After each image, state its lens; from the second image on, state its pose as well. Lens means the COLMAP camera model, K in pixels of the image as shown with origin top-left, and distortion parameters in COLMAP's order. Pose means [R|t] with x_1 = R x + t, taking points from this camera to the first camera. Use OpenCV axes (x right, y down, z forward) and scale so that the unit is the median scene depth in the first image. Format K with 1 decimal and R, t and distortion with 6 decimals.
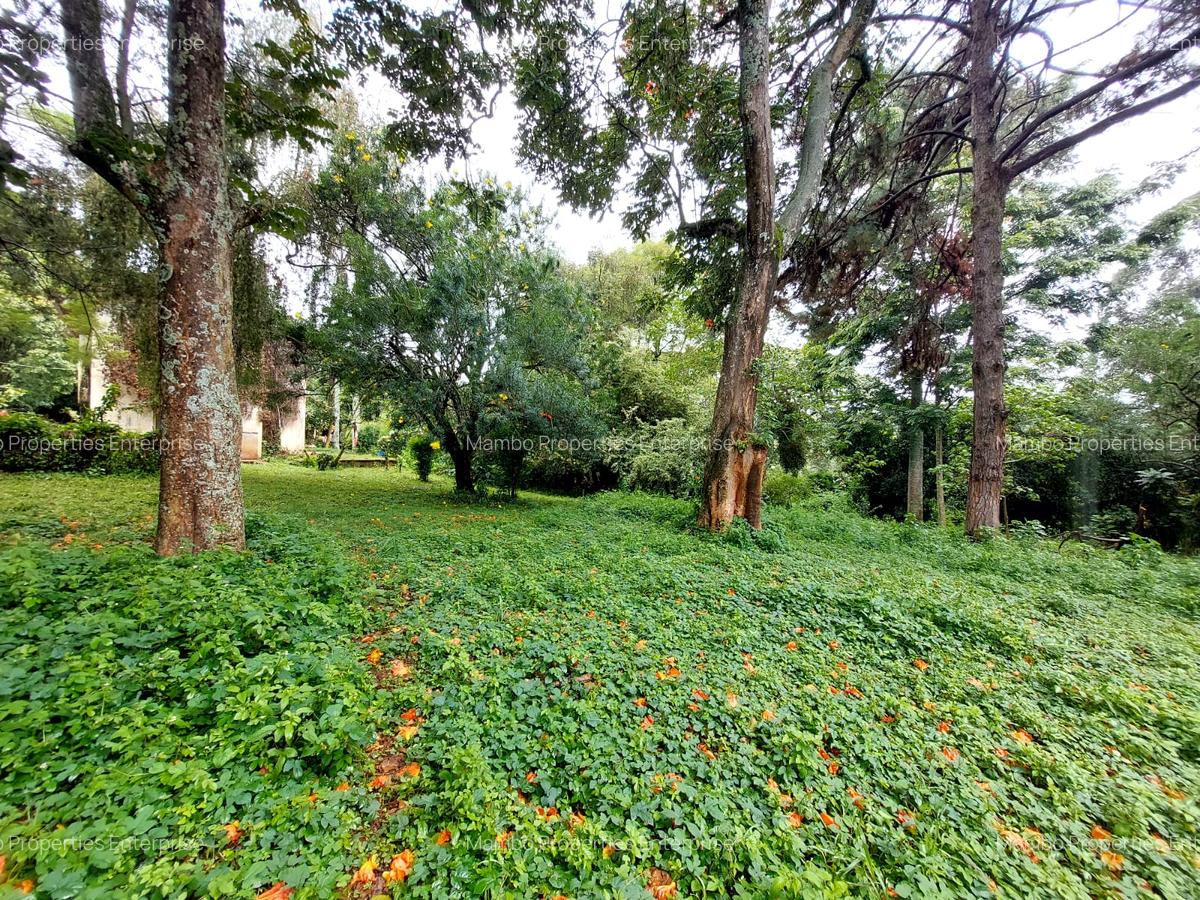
lens RADIAL K [[477.3, 0, 605.4], [0, 477.3, 443.5], [0, 0, 1]] dist [-0.019511, -0.000168]
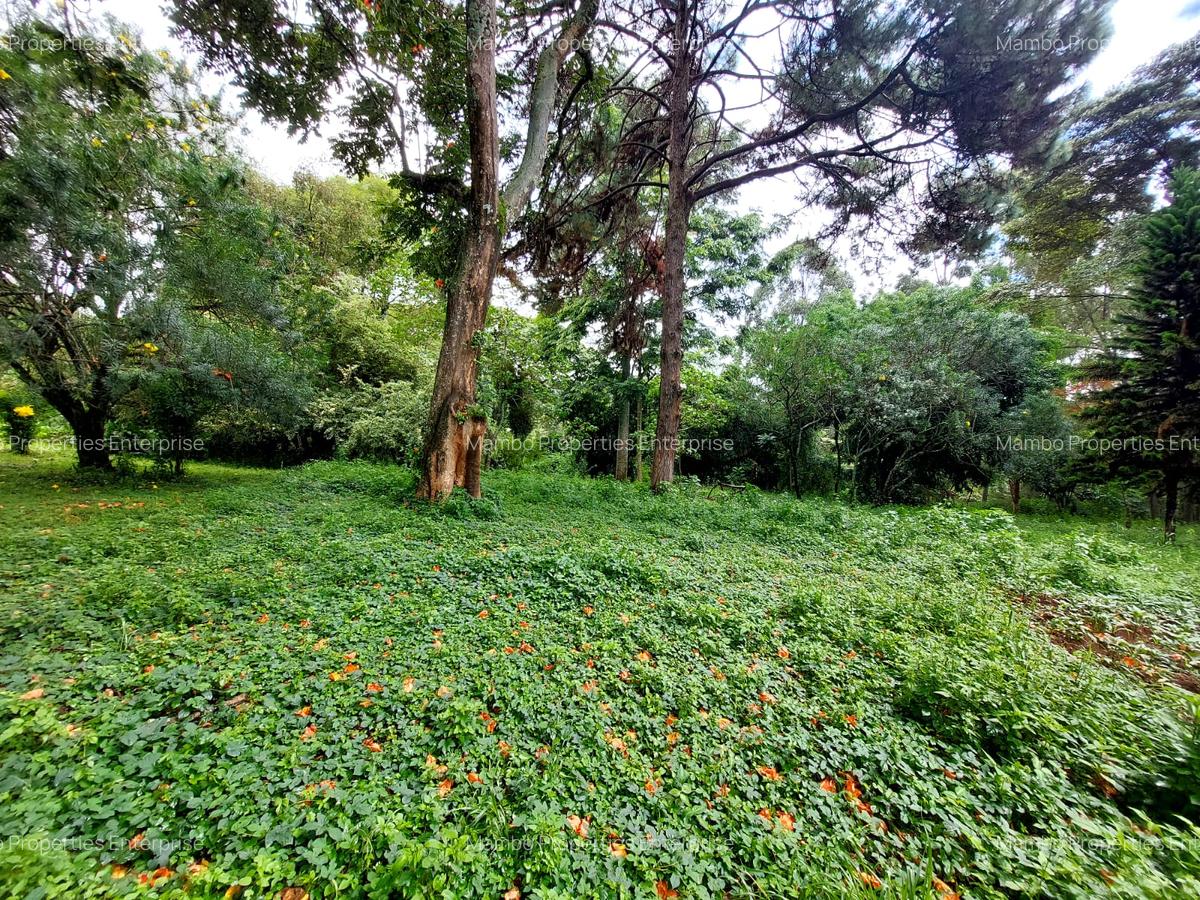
lens RADIAL K [[477.3, 0, 604.0], [0, 477.3, 439.2], [0, 0, 1]] dist [-0.019511, -0.000168]
pose [[0.865663, -0.007600, 0.500570, 0.041835], [-0.030199, 0.997271, 0.067365, -0.025515], [-0.499716, -0.073432, 0.863071, -0.022015]]
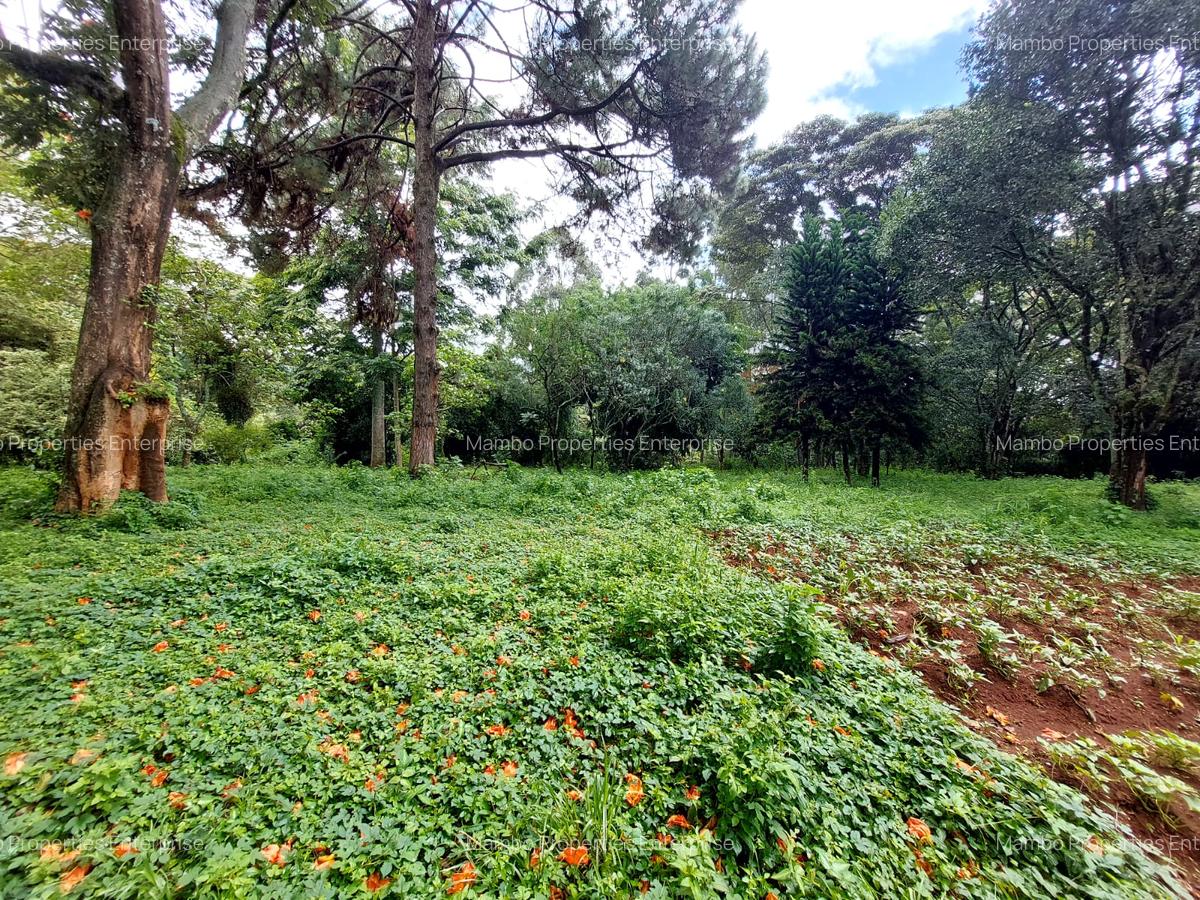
lens RADIAL K [[477.3, 0, 604.7], [0, 477.3, 439.3], [0, 0, 1]] dist [-0.019511, -0.000168]
pose [[0.540629, -0.065263, 0.838726, 0.066950], [-0.027472, 0.995085, 0.095137, -0.022626], [-0.840813, -0.074475, 0.536179, -0.046488]]
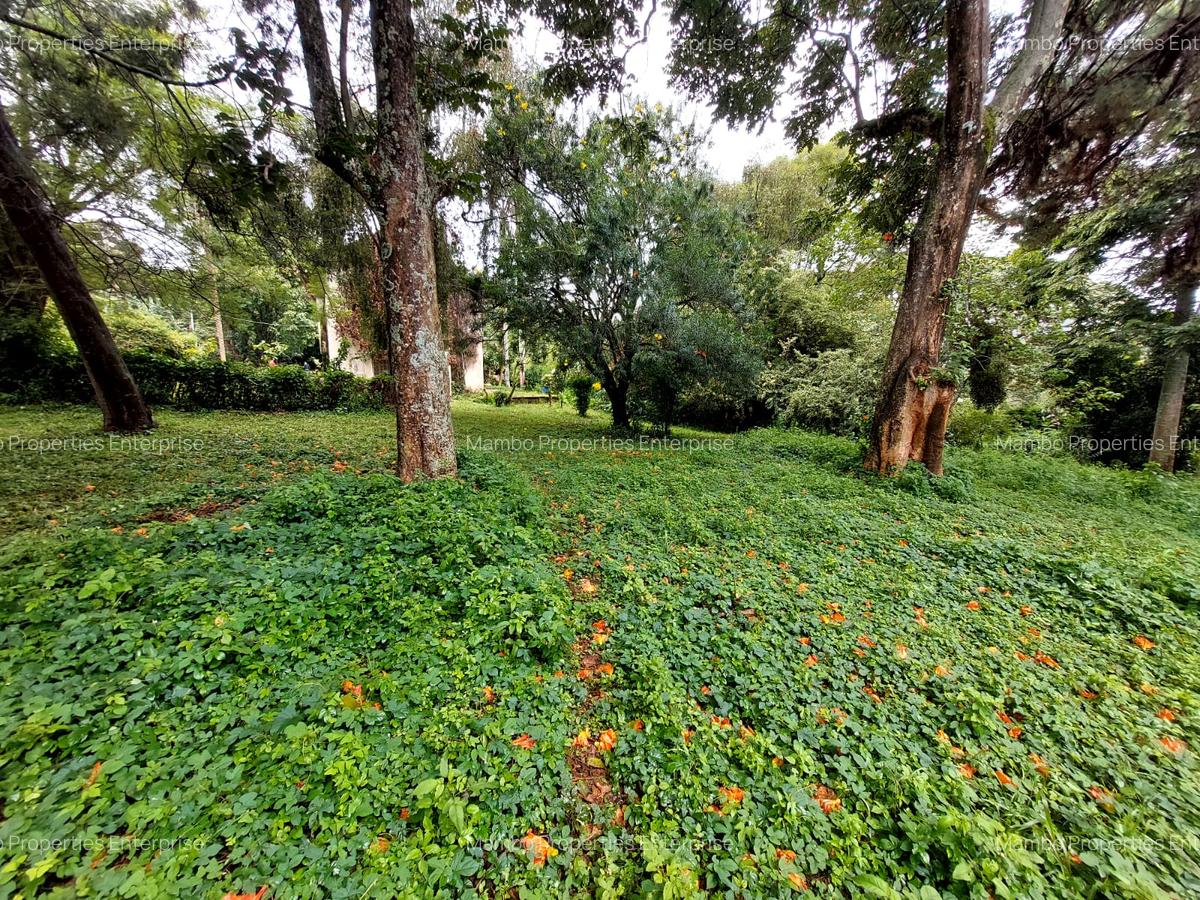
lens RADIAL K [[477.3, 0, 608.9], [0, 477.3, 440.1], [0, 0, 1]] dist [-0.019511, -0.000168]
pose [[0.955781, 0.020131, -0.293391, -0.013874], [0.019464, 0.991136, 0.131415, -0.015617], [0.293436, -0.131314, 0.946917, -0.023586]]
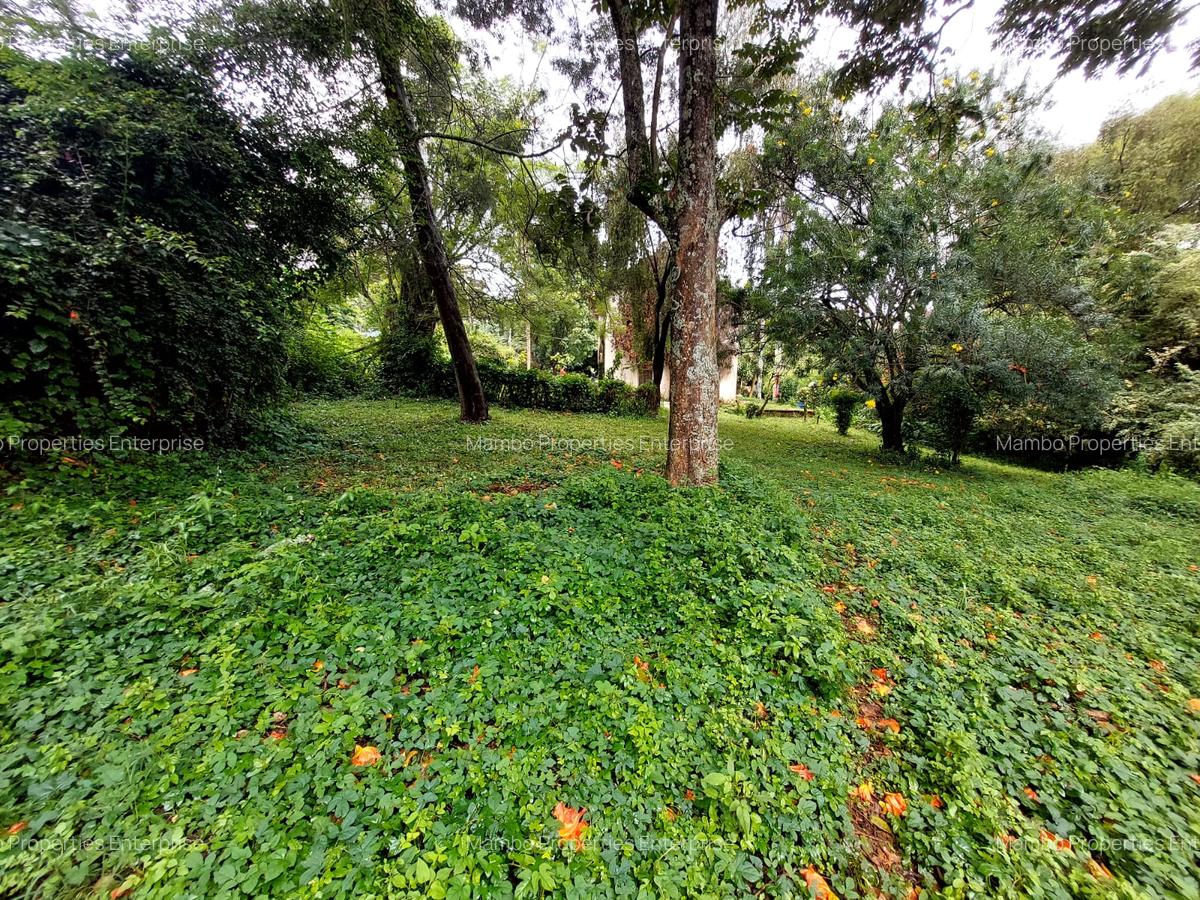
lens RADIAL K [[477.3, 0, 606.4], [0, 477.3, 439.1], [0, 0, 1]] dist [-0.019511, -0.000168]
pose [[0.694287, 0.084171, -0.714759, -0.036857], [-0.010636, 0.994229, 0.106751, -0.020267], [0.719619, -0.066514, 0.691176, -0.048517]]
